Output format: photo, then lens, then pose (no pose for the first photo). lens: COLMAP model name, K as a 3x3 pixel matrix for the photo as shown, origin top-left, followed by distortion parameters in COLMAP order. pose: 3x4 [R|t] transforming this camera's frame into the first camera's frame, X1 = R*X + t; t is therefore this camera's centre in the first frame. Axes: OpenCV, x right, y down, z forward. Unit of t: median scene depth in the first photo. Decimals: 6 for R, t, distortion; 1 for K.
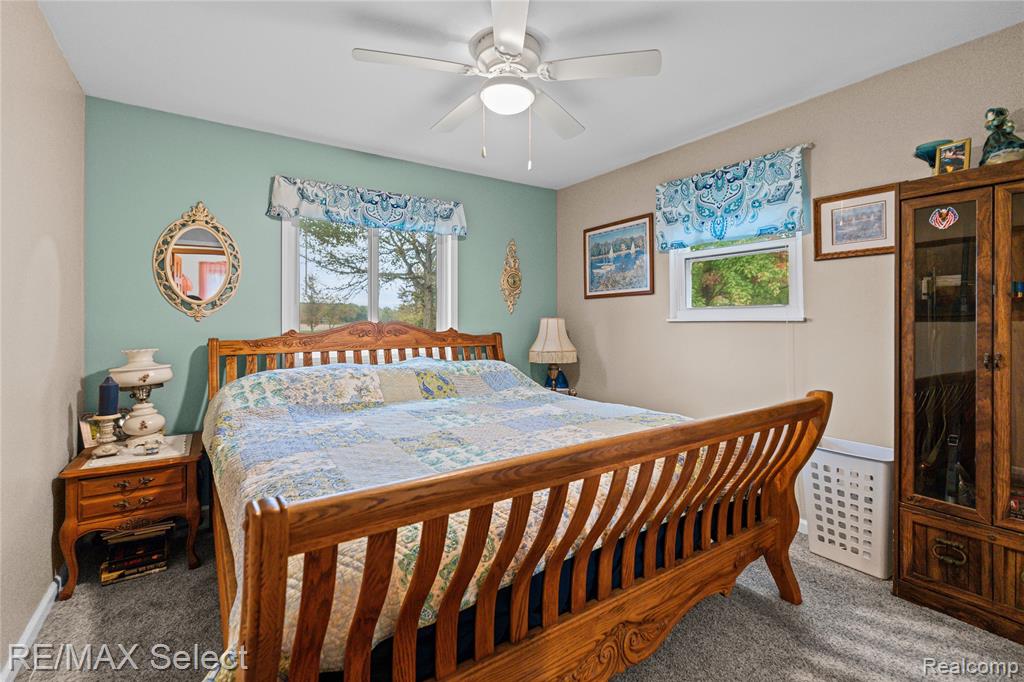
lens RADIAL K [[459.1, 0, 513.6], [0, 459.1, 312.8], [0, 0, 1]] dist [-0.000520, -0.000166]
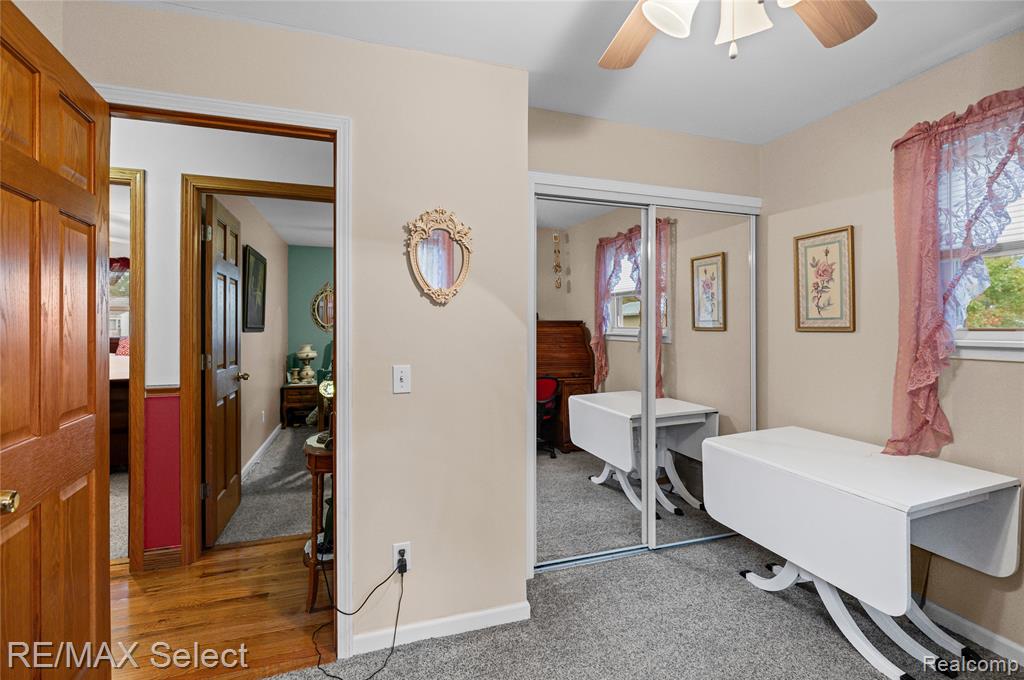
lens RADIAL K [[464.5, 0, 513.1], [0, 464.5, 327.7], [0, 0, 1]] dist [0.000207, 0.000202]
pose [[0.960630, -0.001865, -0.277824, 1.038590], [0.001331, 0.999997, -0.002109, -0.006722], [0.277828, 0.001657, 0.960630, -1.194998]]
